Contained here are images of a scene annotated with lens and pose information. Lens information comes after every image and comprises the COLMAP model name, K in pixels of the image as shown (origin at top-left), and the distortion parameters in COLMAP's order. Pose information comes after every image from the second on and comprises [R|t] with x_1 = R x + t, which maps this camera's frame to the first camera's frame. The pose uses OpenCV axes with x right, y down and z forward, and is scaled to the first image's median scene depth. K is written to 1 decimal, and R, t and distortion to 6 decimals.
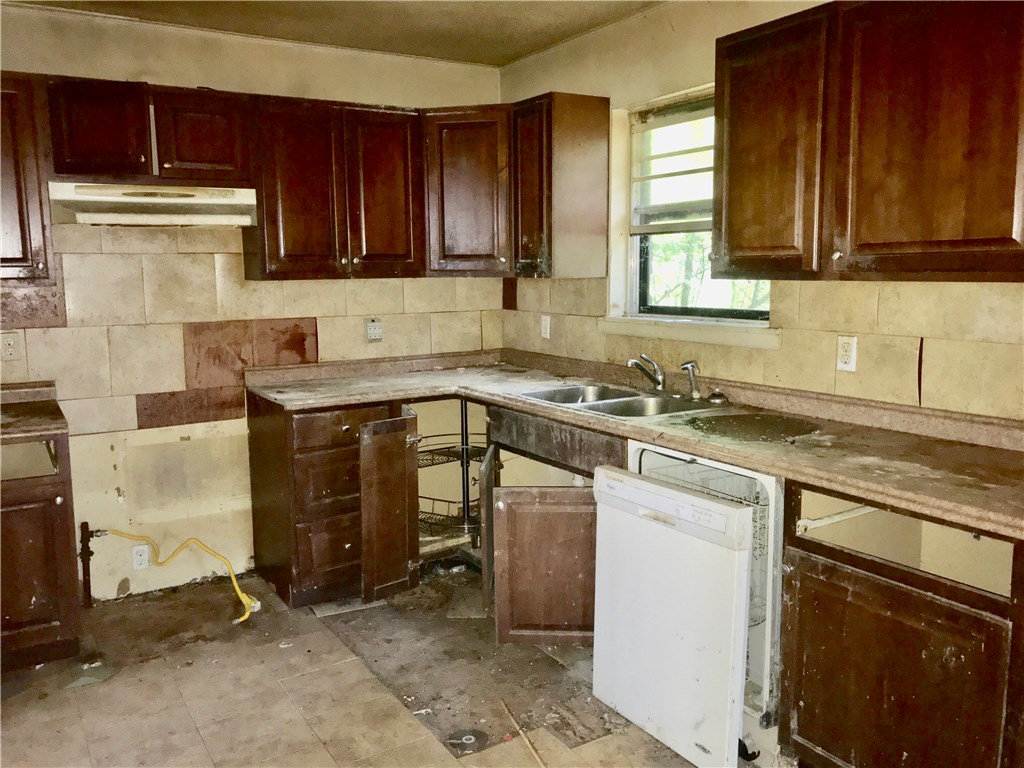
lens RADIAL K [[854.5, 0, 483.7], [0, 854.5, 390.3], [0, 0, 1]] dist [0.073191, -0.122578]
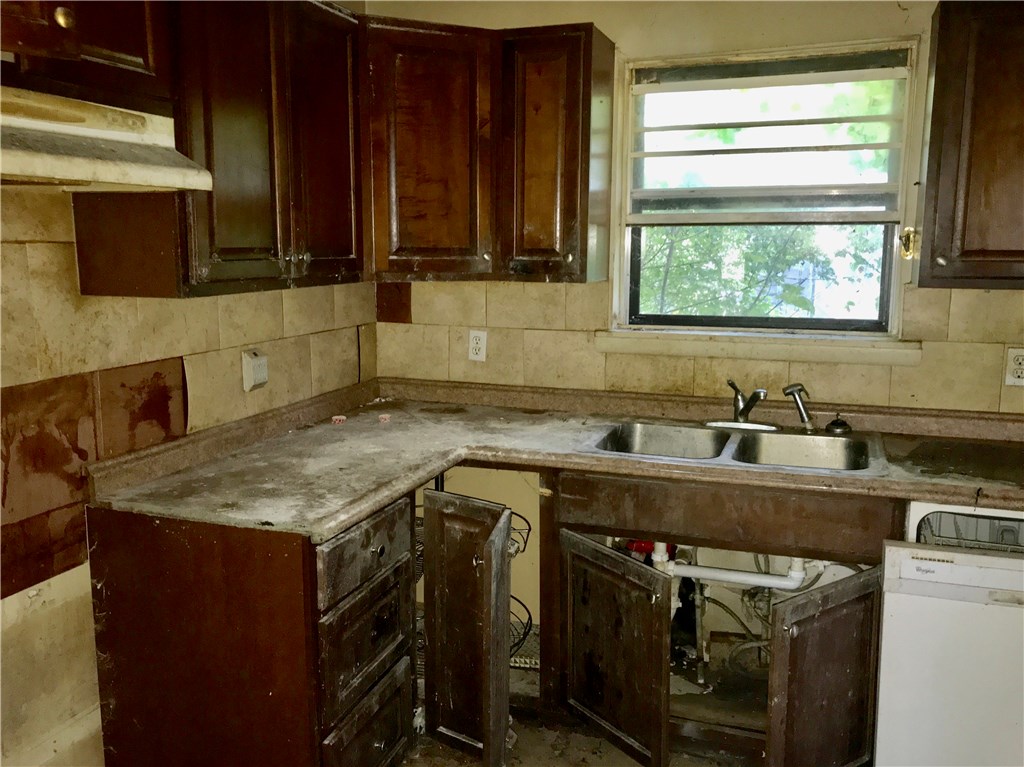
lens RADIAL K [[854.5, 0, 511.0], [0, 854.5, 378.0], [0, 0, 1]] dist [0.073191, -0.122578]
pose [[0.778544, -0.086165, 0.621646, -0.400155], [0.083403, 0.995950, 0.033594, -0.075463], [-0.622023, 0.025692, 0.782577, 0.442821]]
